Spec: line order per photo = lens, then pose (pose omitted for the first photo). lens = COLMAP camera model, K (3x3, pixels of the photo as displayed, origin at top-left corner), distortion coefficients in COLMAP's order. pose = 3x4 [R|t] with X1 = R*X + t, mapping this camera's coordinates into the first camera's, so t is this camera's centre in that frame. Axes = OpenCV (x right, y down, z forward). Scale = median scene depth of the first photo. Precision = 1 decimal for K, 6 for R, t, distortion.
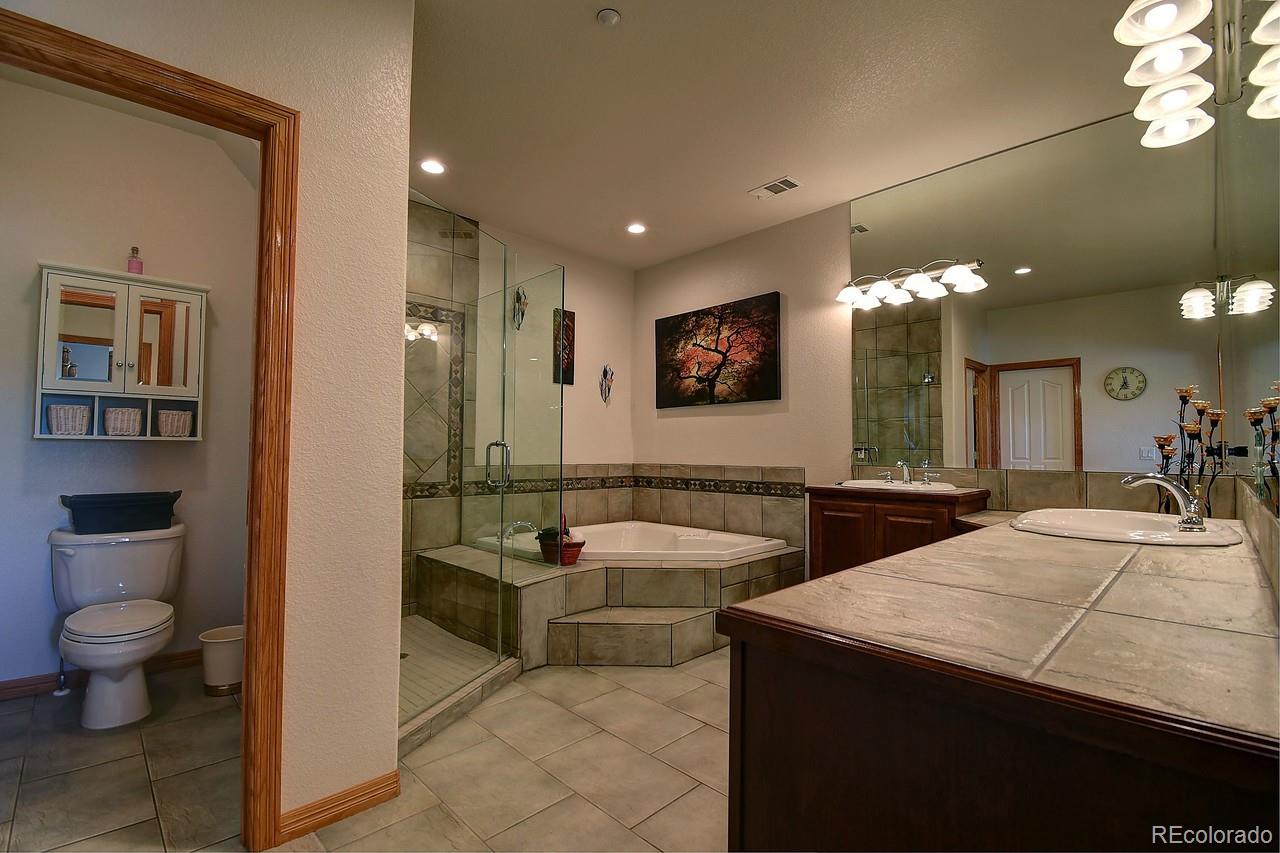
lens RADIAL K [[563.2, 0, 645.8], [0, 563.2, 429.5], [0, 0, 1]] dist [-0.003071, -0.012434]
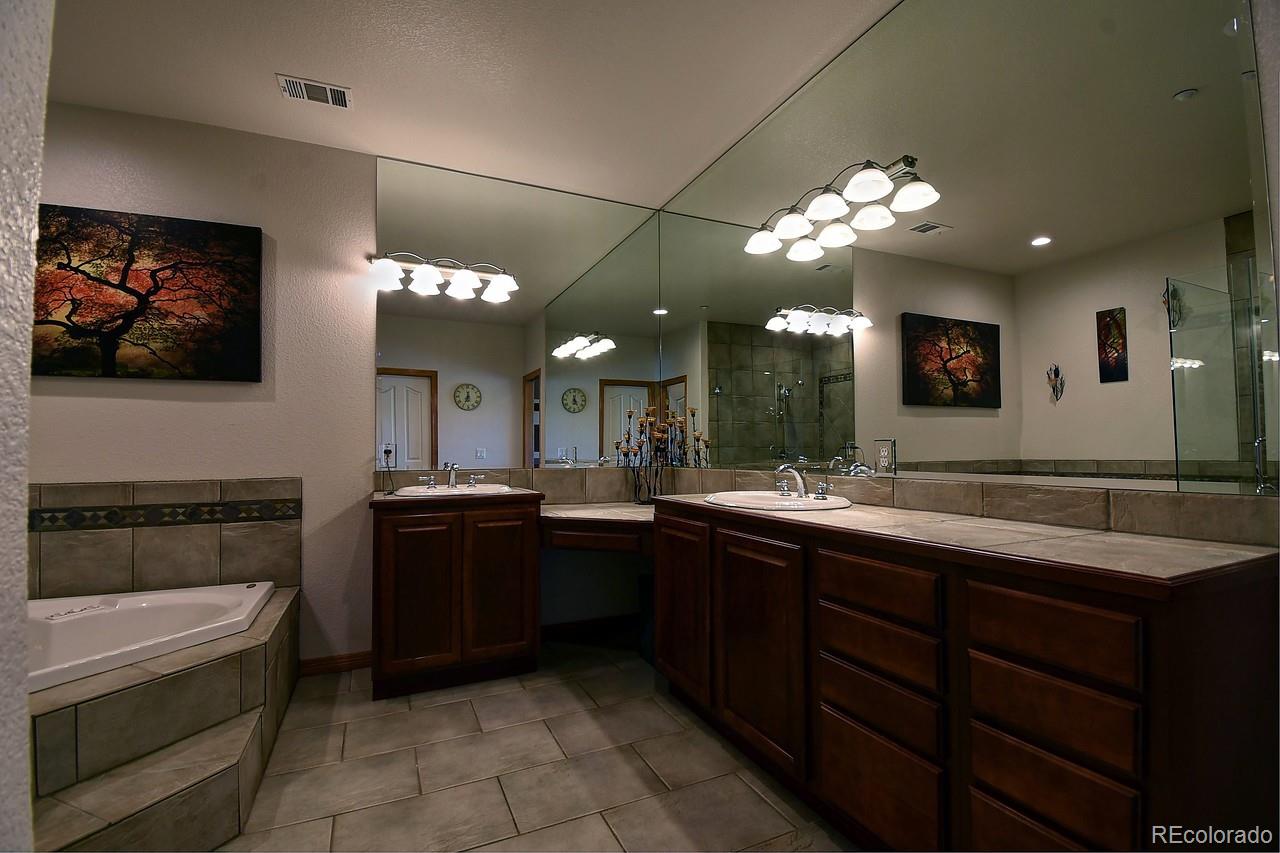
lens RADIAL K [[563.2, 0, 646.0], [0, 563.2, 430.4], [0, 0, 1]] dist [-0.003071, -0.012434]
pose [[0.330005, 0.026550, 0.943606, -0.245239], [-0.024606, 0.999507, -0.019518, 0.007923], [-0.943658, -0.016777, 0.330496, 0.294132]]
